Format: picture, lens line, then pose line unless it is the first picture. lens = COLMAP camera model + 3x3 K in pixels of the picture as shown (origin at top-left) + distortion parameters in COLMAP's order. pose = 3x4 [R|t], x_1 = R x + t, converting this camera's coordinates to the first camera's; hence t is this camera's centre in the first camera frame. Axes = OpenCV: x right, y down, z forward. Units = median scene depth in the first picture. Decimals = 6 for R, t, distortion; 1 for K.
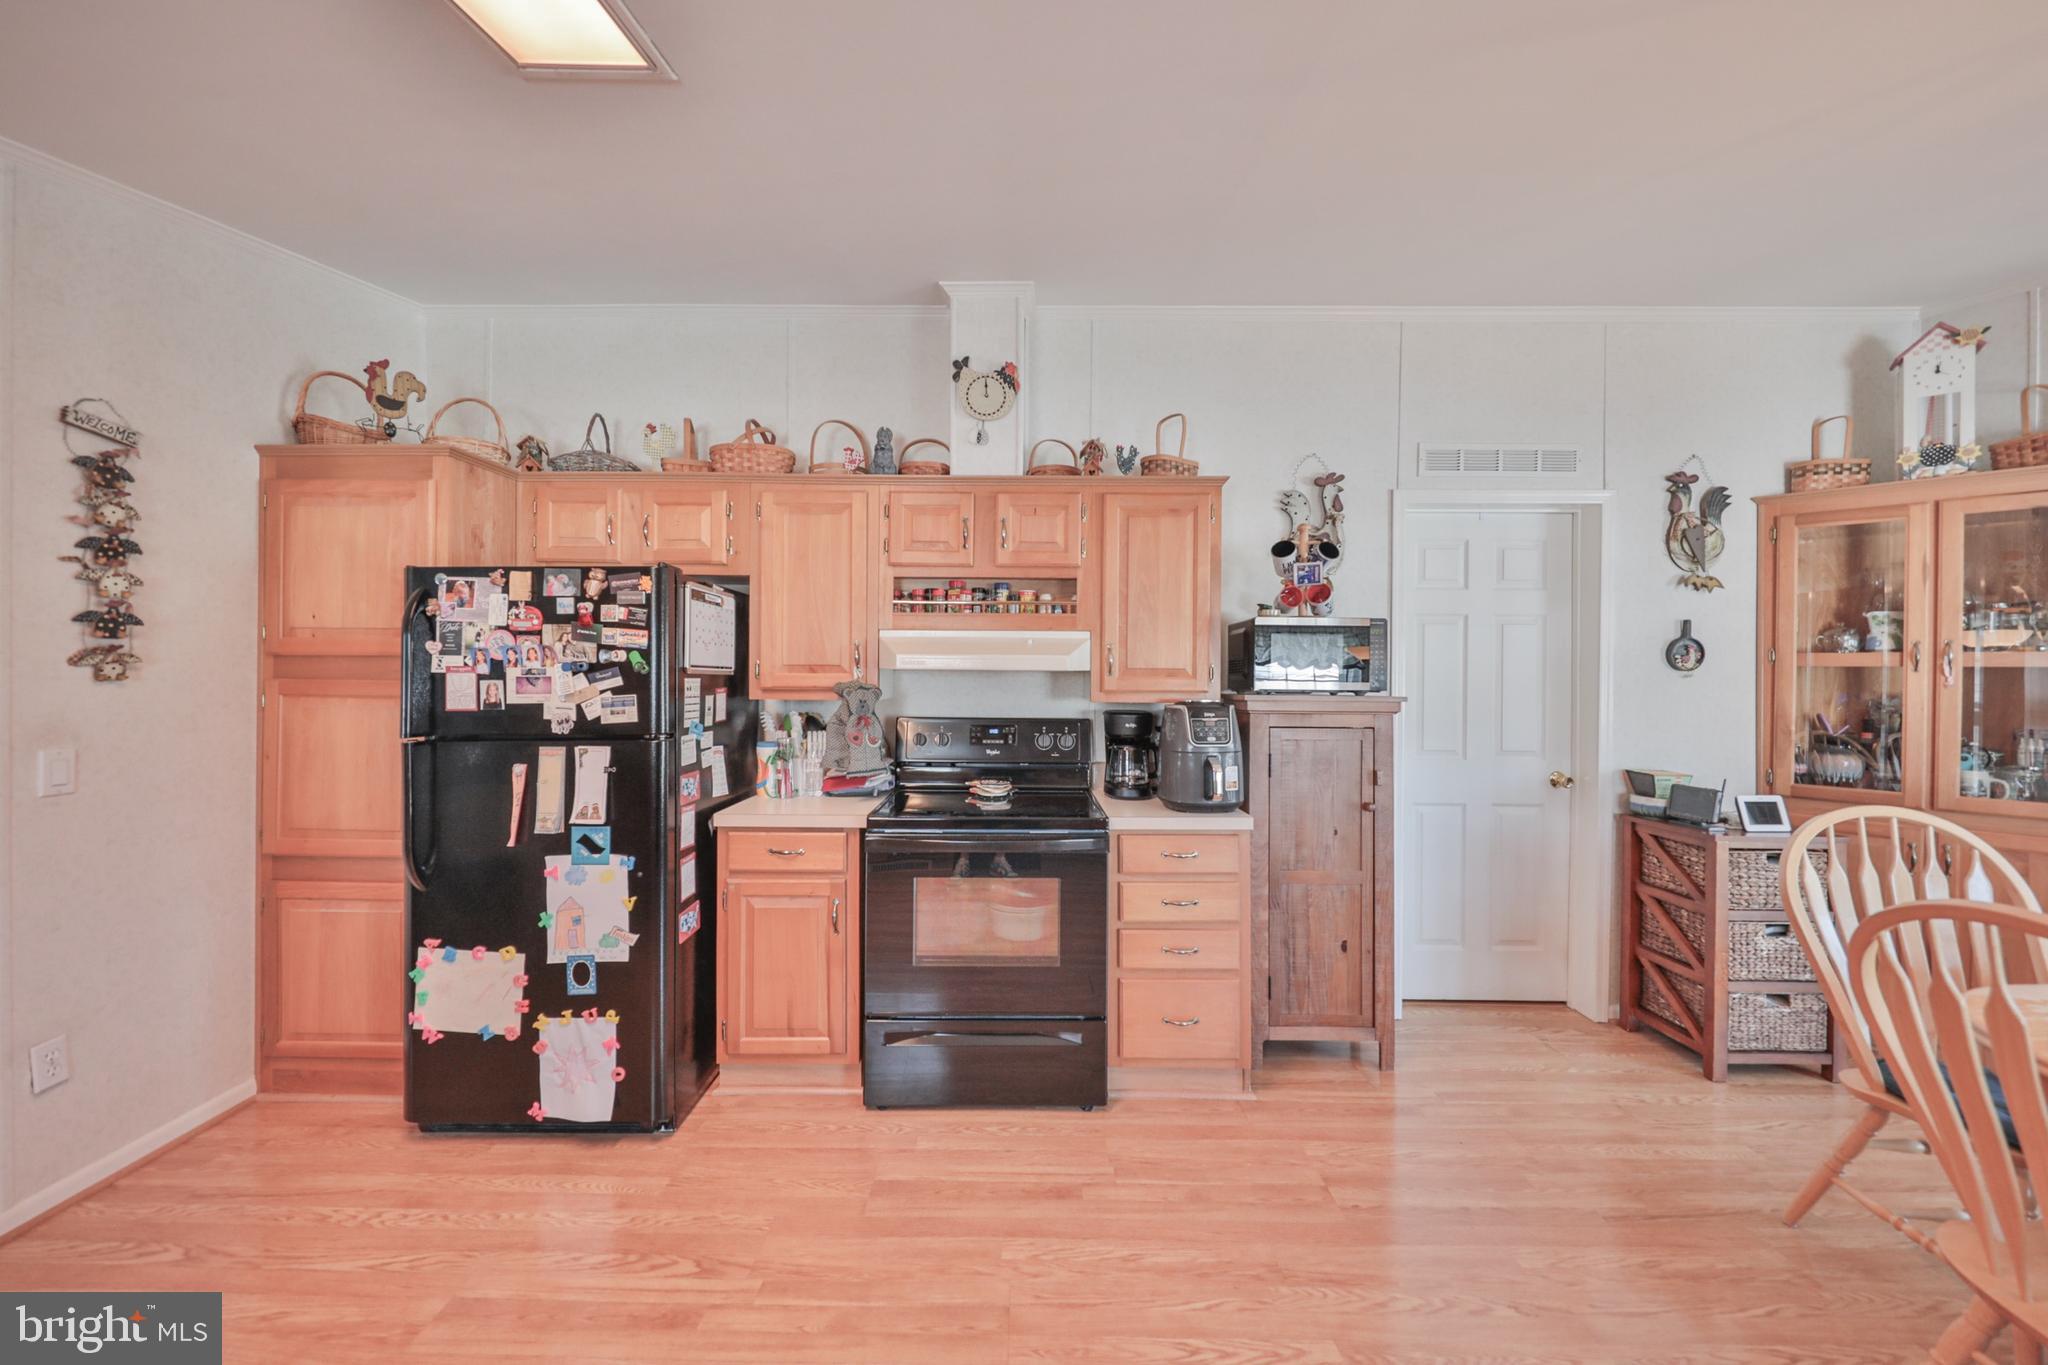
lens RADIAL K [[721.9, 0, 1025.8], [0, 721.9, 676.1], [0, 0, 1]] dist [0.002269, -0.003499]
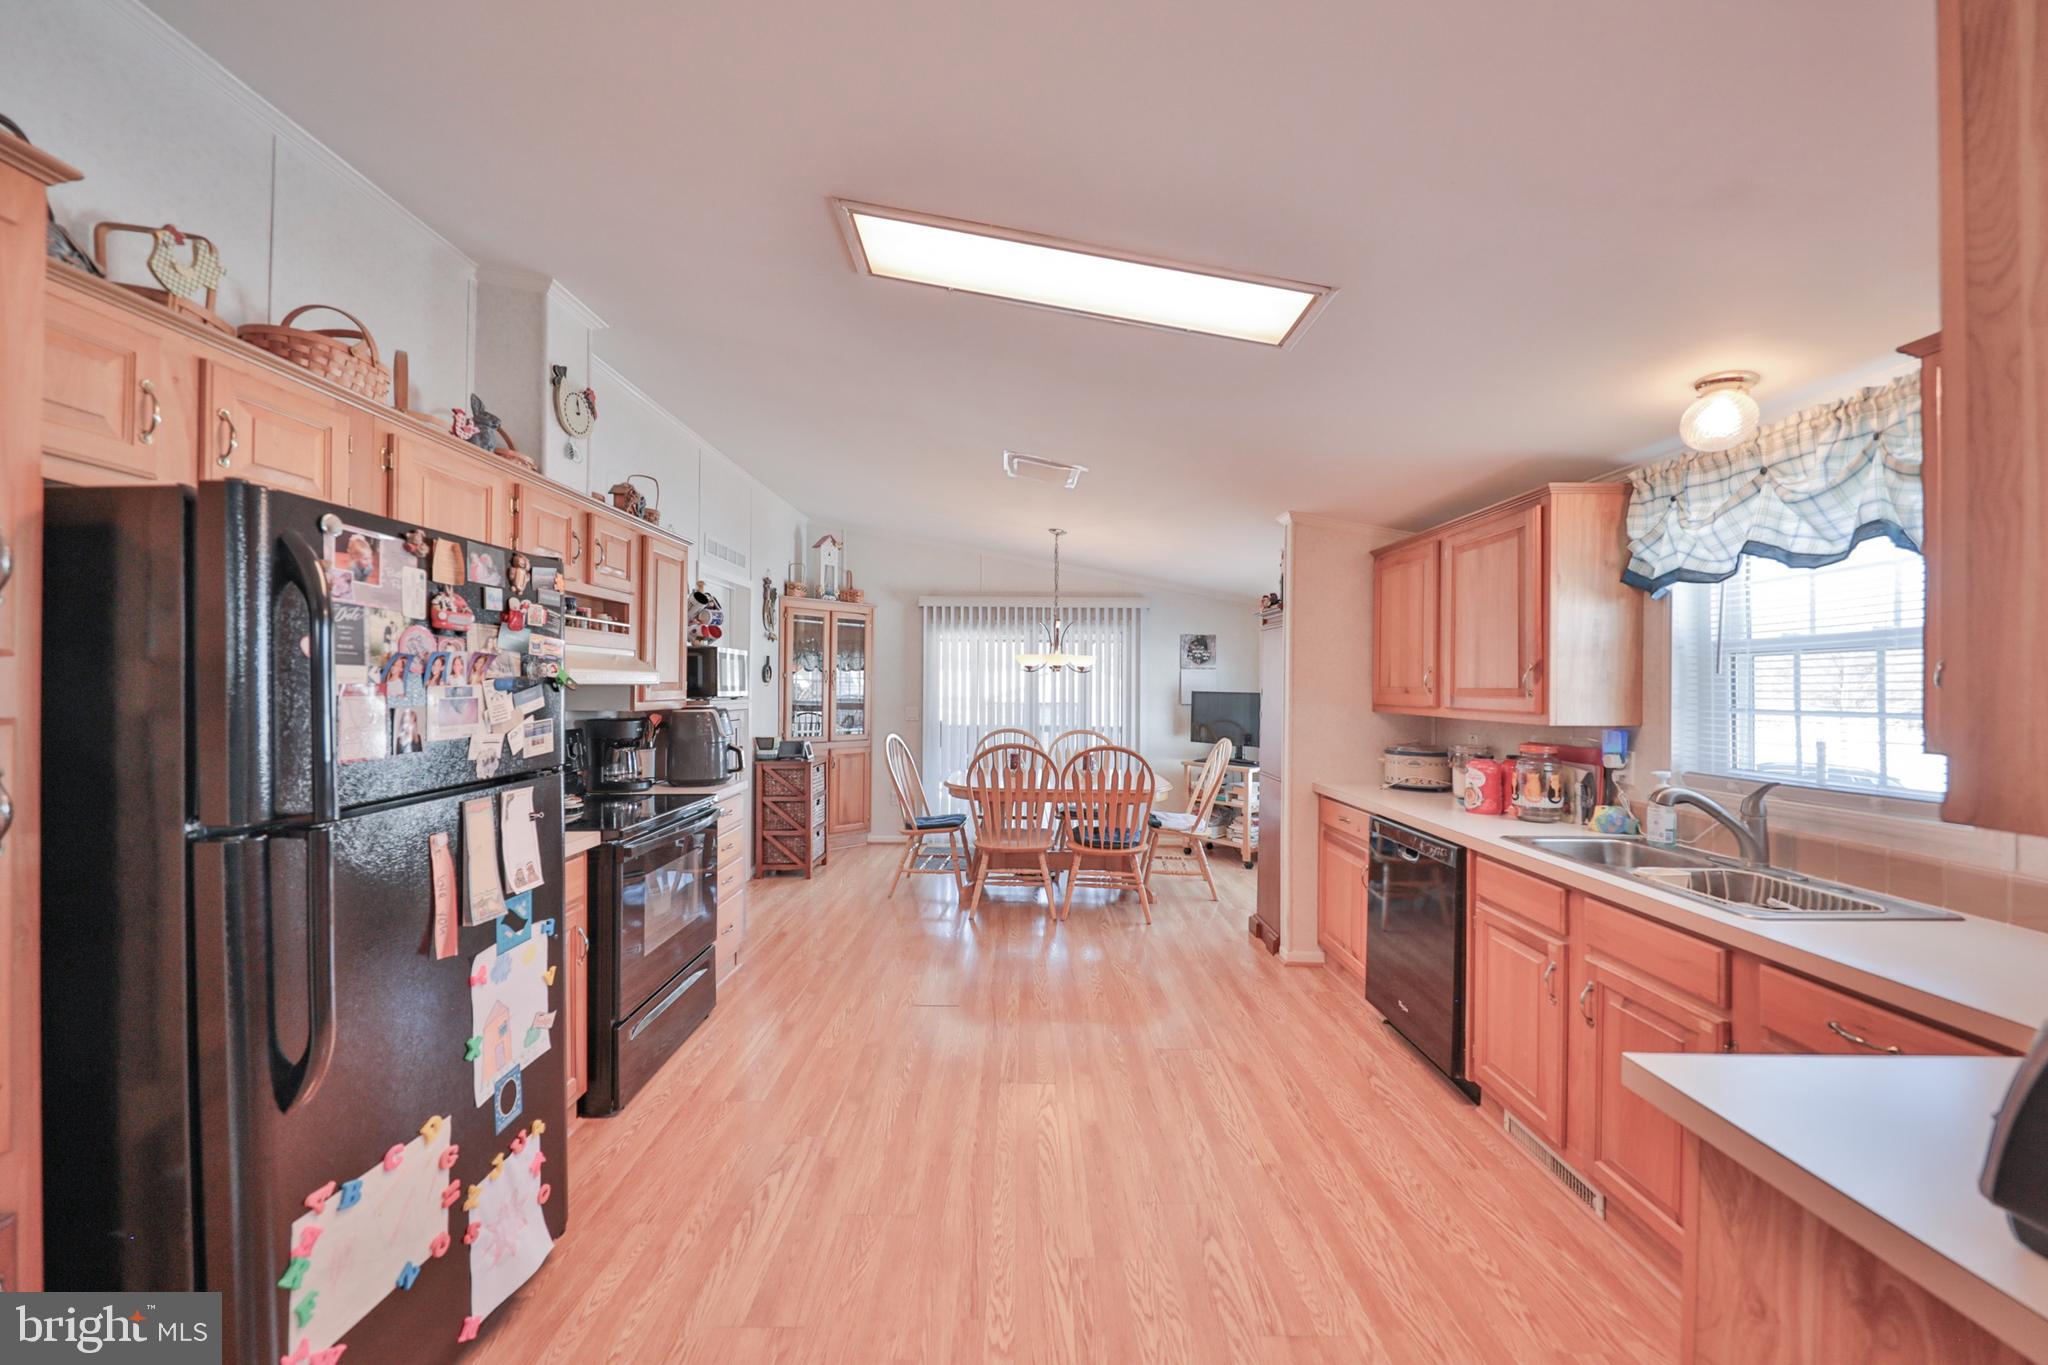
lens RADIAL K [[719.1, 0, 1017.3], [0, 719.1, 690.4], [0, 0, 1]] dist [0.000160, -0.005556]
pose [[-0.001271, -0.012163, 0.999925, -1.104999], [-0.002244, 0.999924, 0.012160, -0.013529], [-0.999997, -0.002228, -0.001298, 0.391456]]
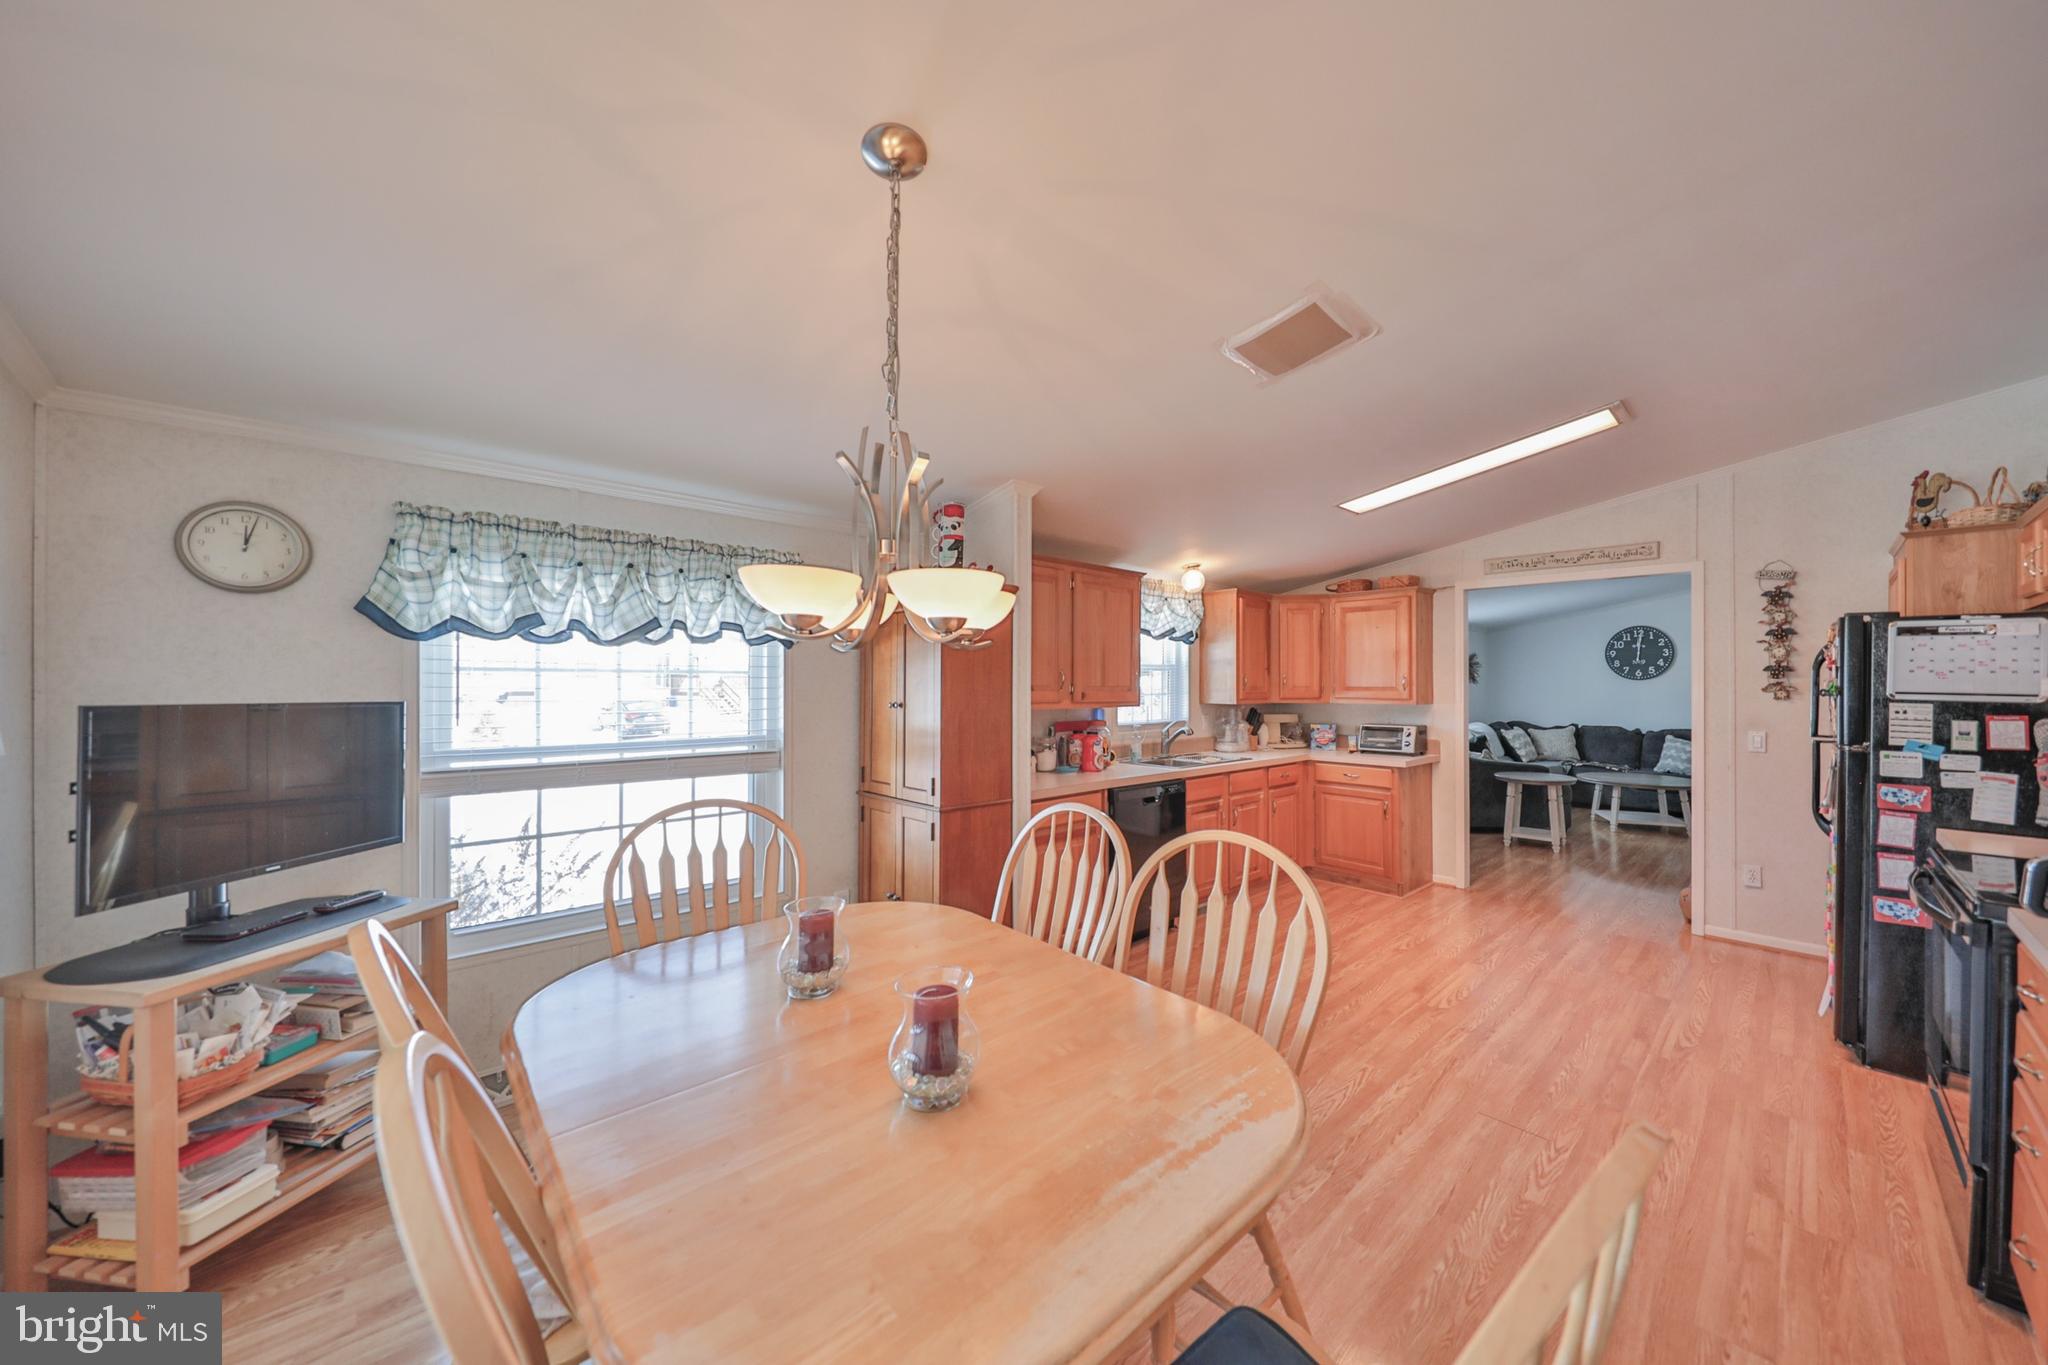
lens RADIAL K [[705.2, 0, 1070.8], [0, 705.2, 681.5], [0, 0, 1]] dist [-0.000913, -0.000190]
pose [[-0.715955, -0.010143, -0.698073, 1.142621], [-0.012477, 0.999921, -0.001731, -0.011972], [0.698035, 0.007470, -0.716024, 0.771310]]
